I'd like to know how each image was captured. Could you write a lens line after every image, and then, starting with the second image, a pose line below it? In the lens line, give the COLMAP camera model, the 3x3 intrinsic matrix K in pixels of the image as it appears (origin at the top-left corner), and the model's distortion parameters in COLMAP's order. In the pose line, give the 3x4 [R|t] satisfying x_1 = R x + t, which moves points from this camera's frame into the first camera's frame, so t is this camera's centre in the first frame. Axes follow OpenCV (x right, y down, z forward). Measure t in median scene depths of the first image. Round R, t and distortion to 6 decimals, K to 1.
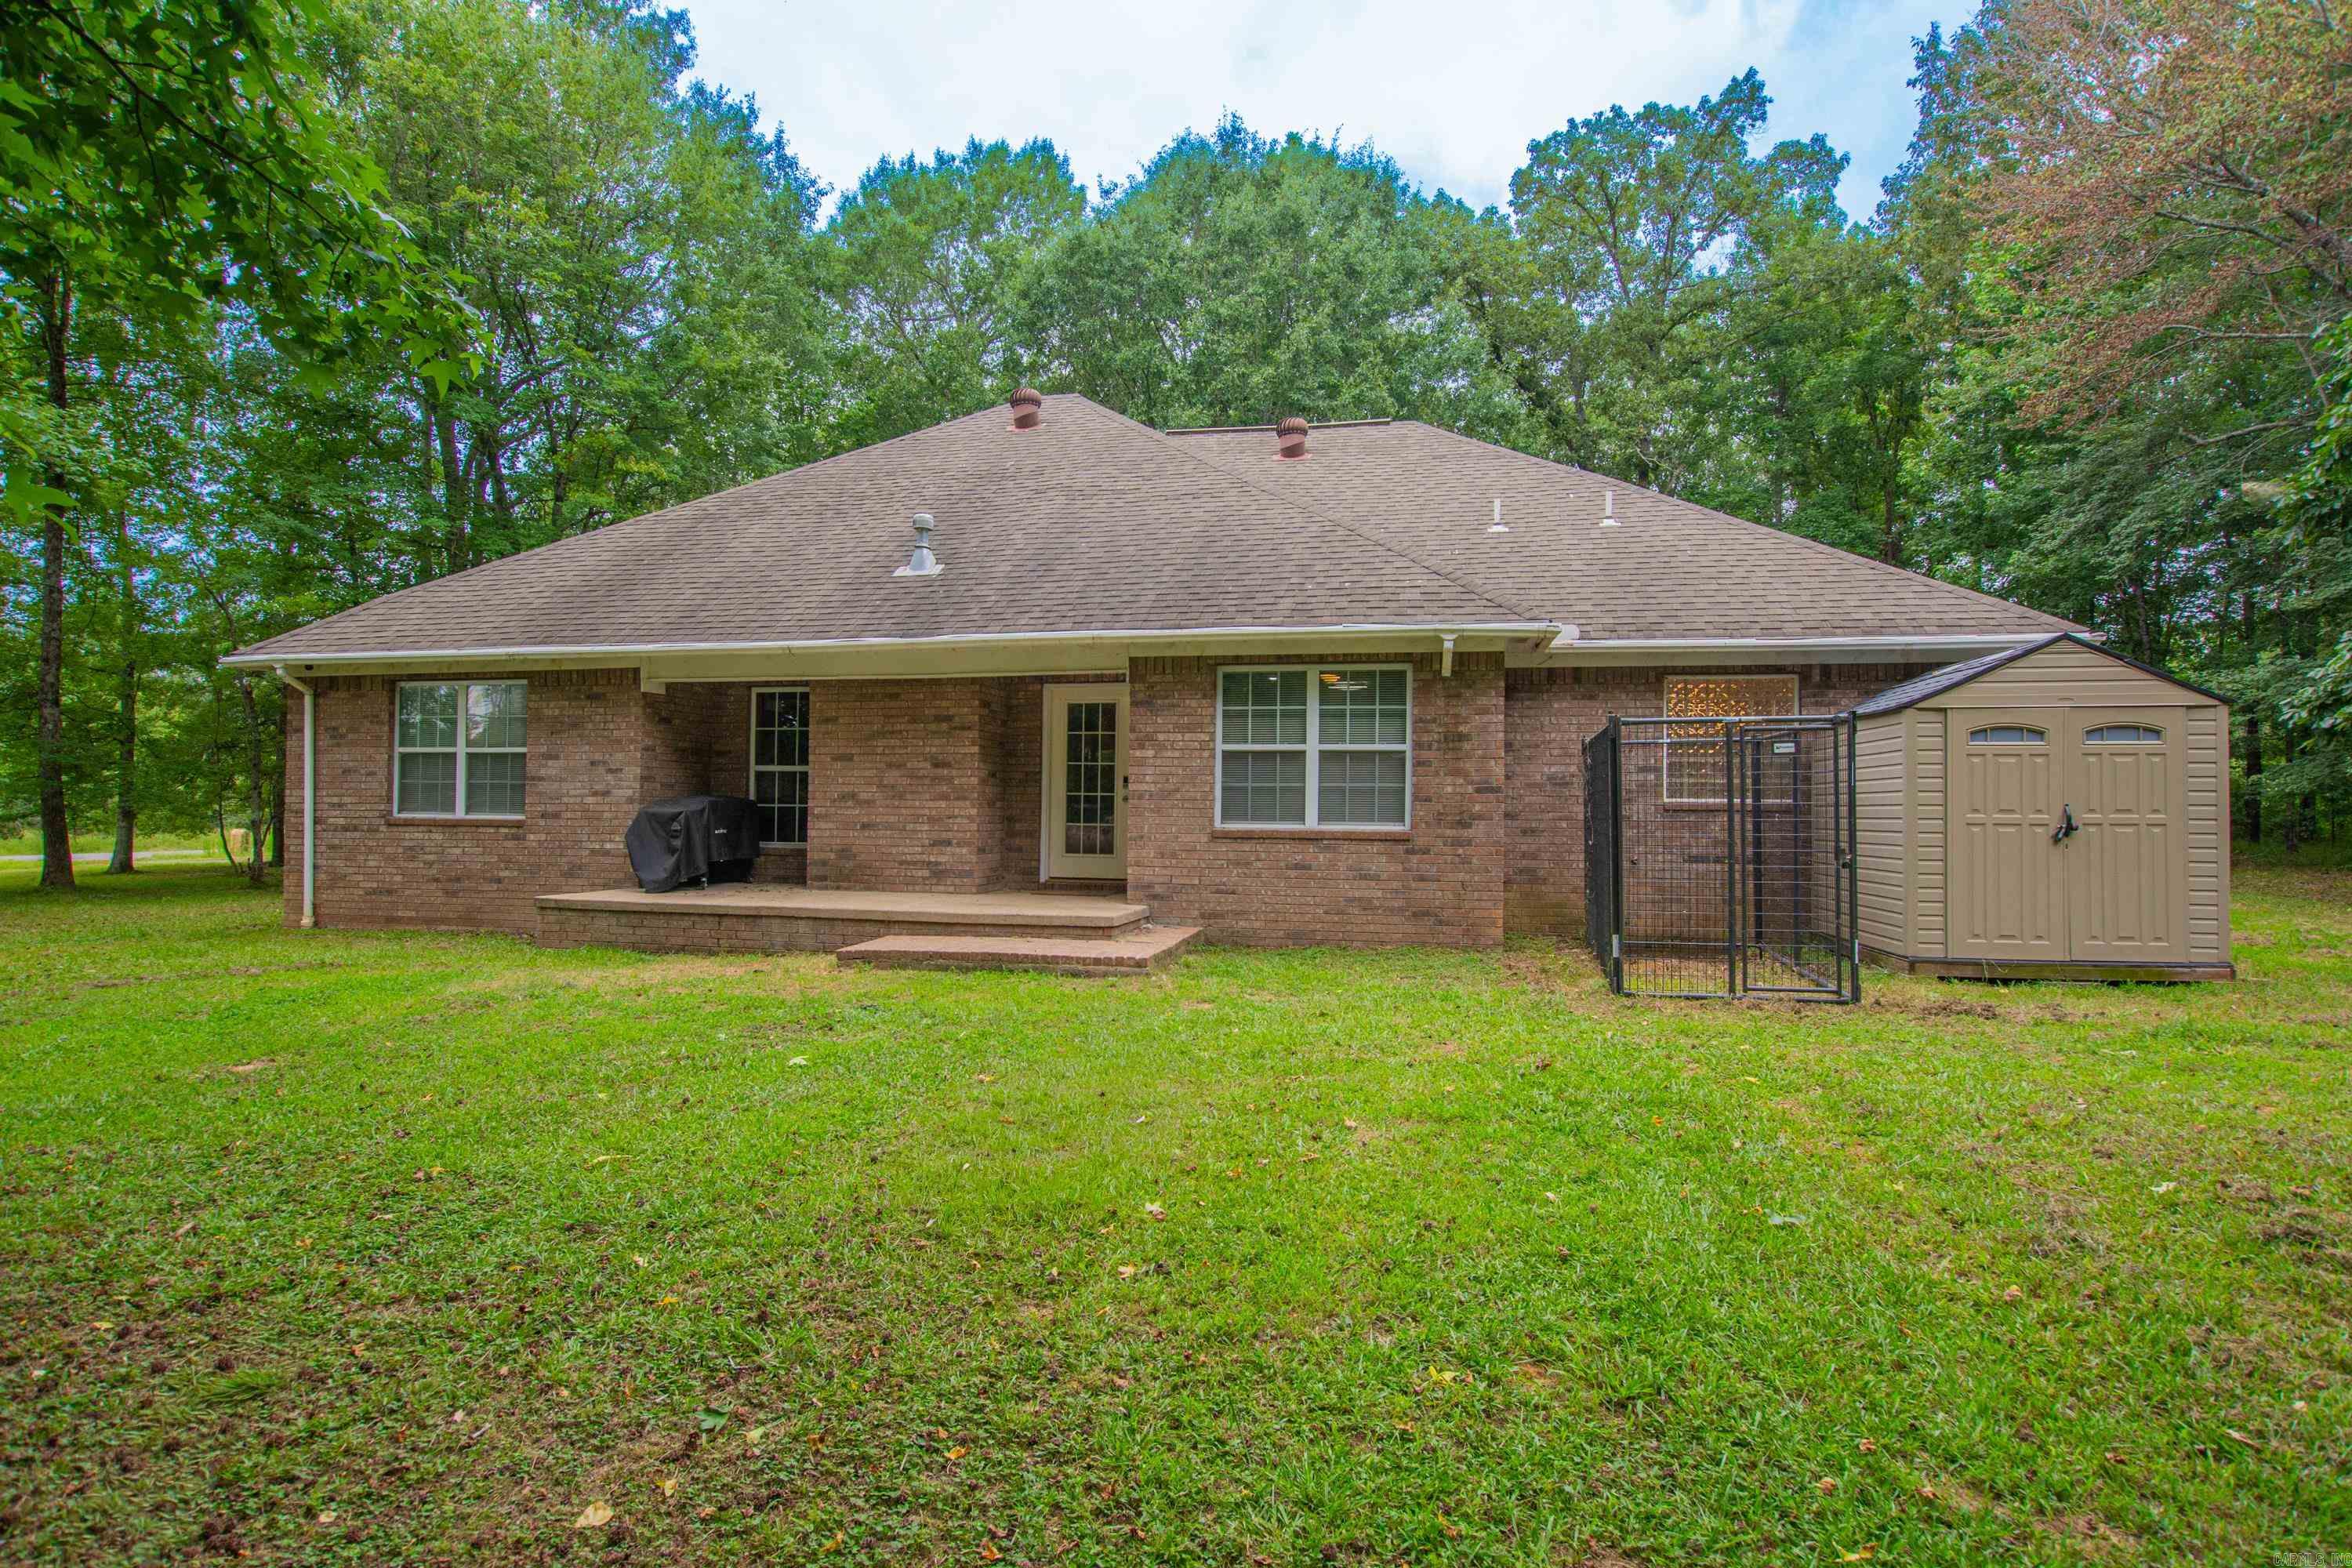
lens RADIAL K [[1108.6, 0, 1176.0], [0, 1108.6, 784.0], [0, 0, 1]] dist [0.021823, 0.000171]
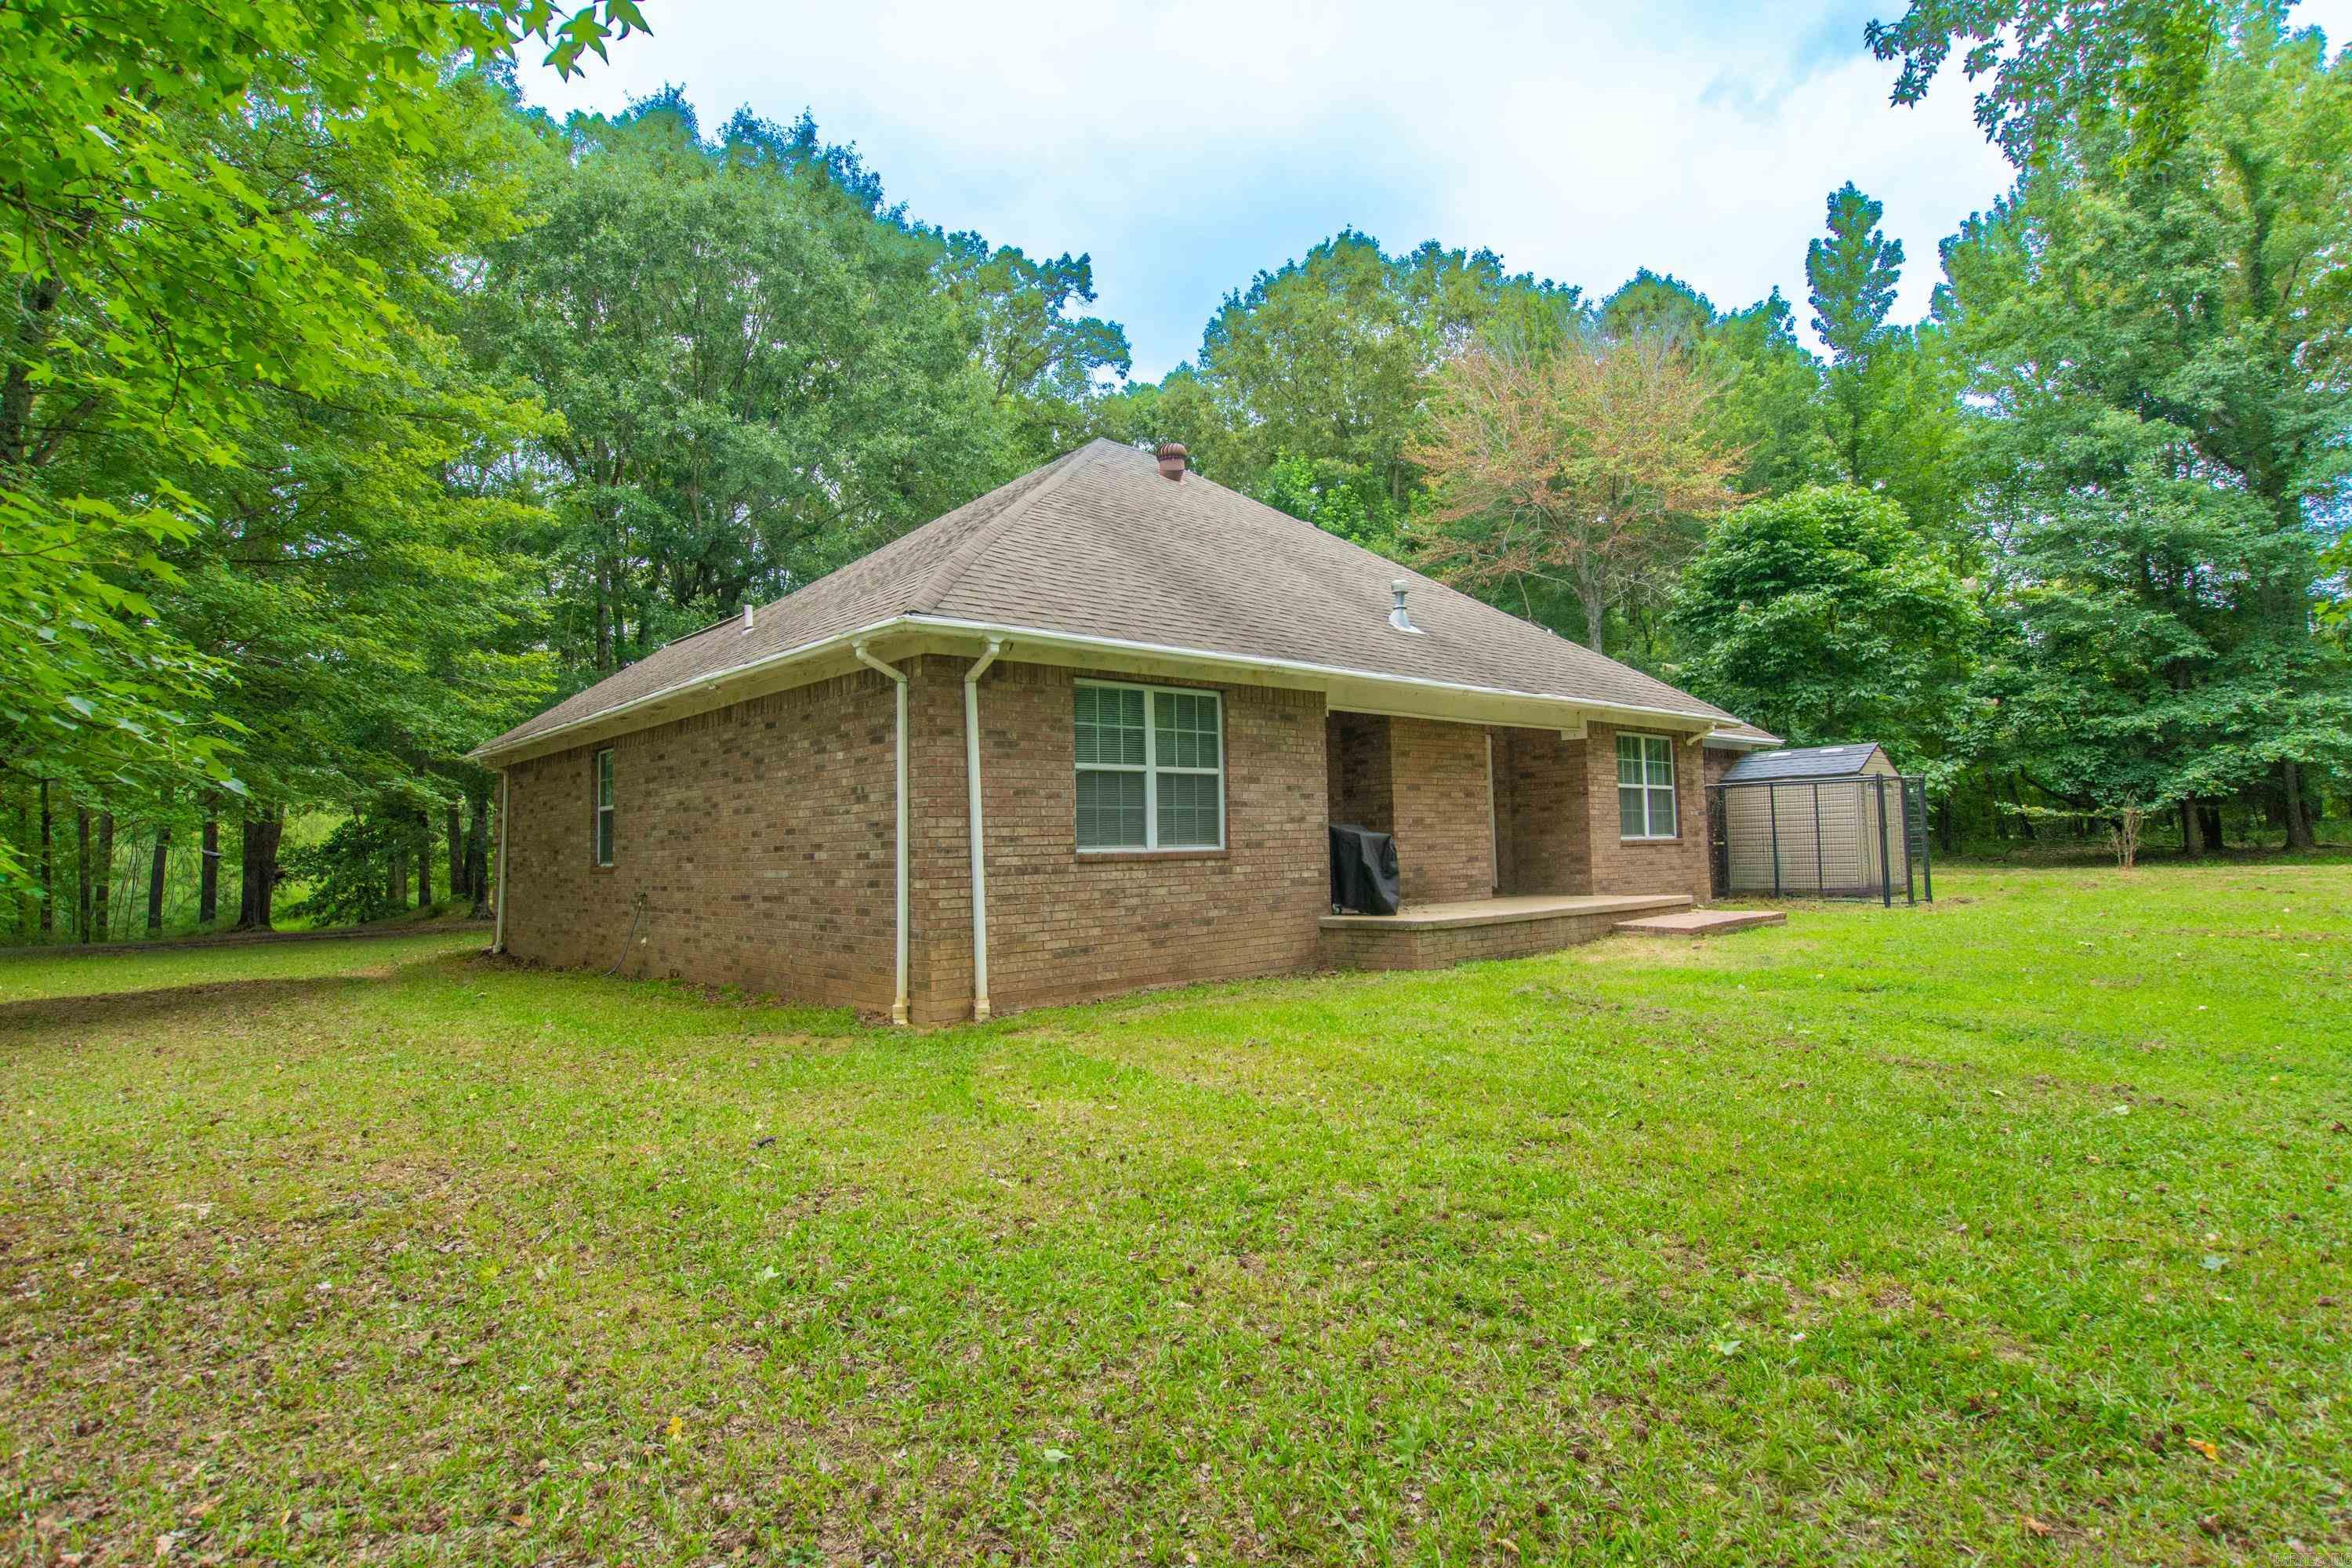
lens RADIAL K [[1108.6, 0, 1176.0], [0, 1108.6, 784.0], [0, 0, 1]] dist [0.021823, 0.000171]
pose [[0.588845, 0.018948, 0.808024, -1.350055], [0.001188, 0.999704, -0.024309, 0.000892], [-0.808245, 0.015274, 0.588648, 0.528895]]
